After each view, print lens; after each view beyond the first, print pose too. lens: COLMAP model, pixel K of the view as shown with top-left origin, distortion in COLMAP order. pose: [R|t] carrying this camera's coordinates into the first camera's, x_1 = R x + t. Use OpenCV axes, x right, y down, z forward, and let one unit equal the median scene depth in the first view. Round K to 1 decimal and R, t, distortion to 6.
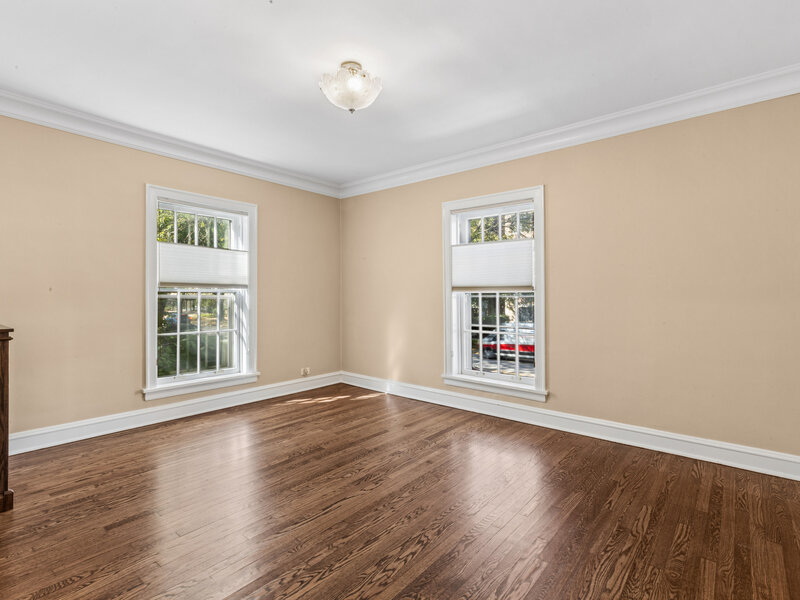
lens RADIAL K [[411.2, 0, 397.4], [0, 411.2, 298.7], [0, 0, 1]] dist [-0.001069, -0.001012]
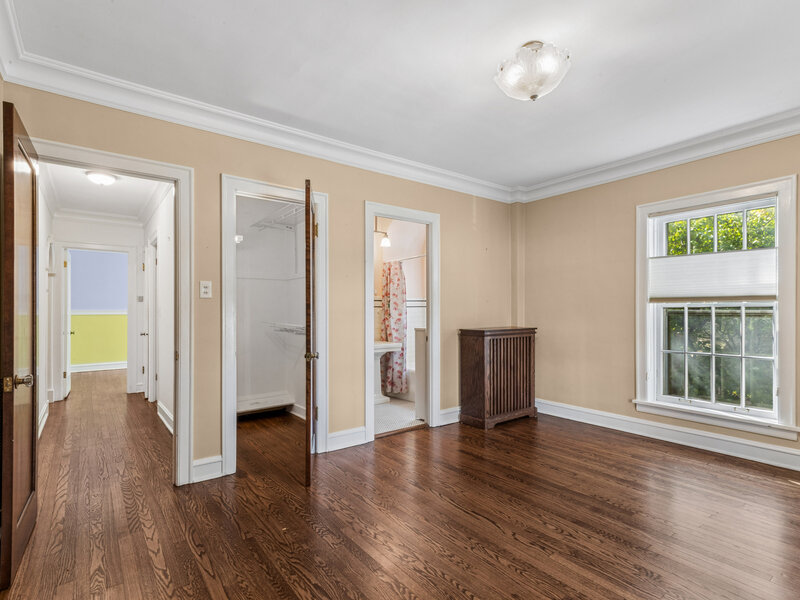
lens RADIAL K [[411.2, 0, 397.8], [0, 411.2, 304.4], [0, 0, 1]] dist [-0.001069, -0.001012]
pose [[-0.234597, -0.016101, -0.971959, 0.698997], [-0.006990, 0.999865, -0.014876, -0.005810], [0.972067, 0.003304, -0.234678, 0.810936]]
